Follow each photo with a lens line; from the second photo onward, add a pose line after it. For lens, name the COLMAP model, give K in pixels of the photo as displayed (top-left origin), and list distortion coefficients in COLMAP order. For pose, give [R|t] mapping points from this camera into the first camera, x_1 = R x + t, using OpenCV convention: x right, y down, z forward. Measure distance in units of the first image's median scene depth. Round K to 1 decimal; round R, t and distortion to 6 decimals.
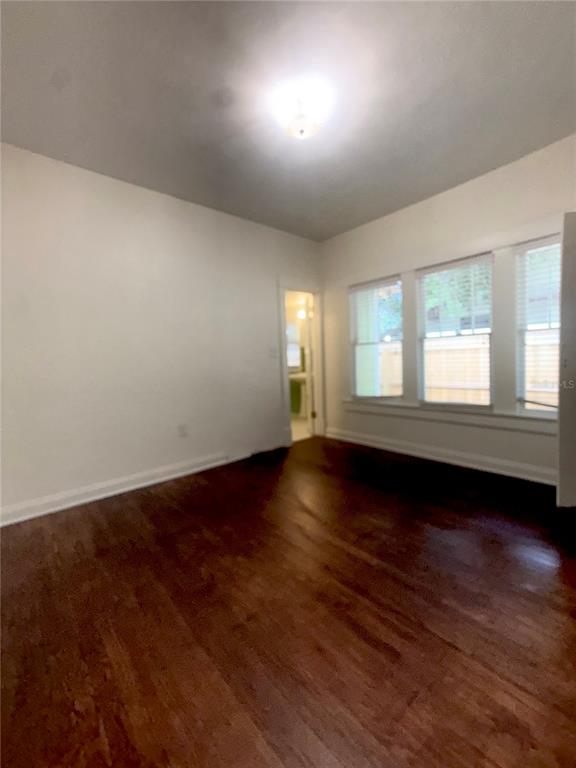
lens RADIAL K [[307.6, 0, 288.2], [0, 307.6, 383.0], [0, 0, 1]] dist [-0.002360, -0.000088]
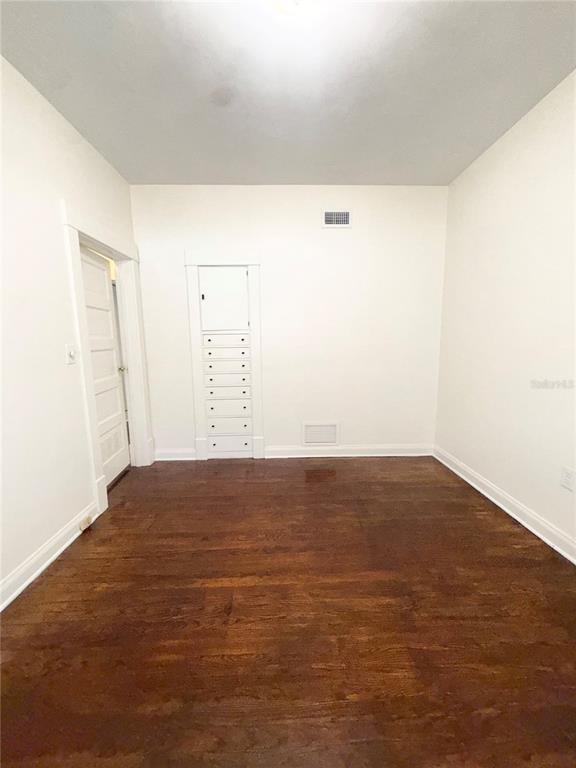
lens RADIAL K [[307.6, 0, 288.0], [0, 307.6, 384.2], [0, 0, 1]] dist [-0.002360, -0.000088]
pose [[-0.634970, 0.163411, -0.755056, 0.737586], [-0.008724, 0.975794, 0.218520, -0.256022], [0.772487, 0.145340, -0.618174, 1.737433]]
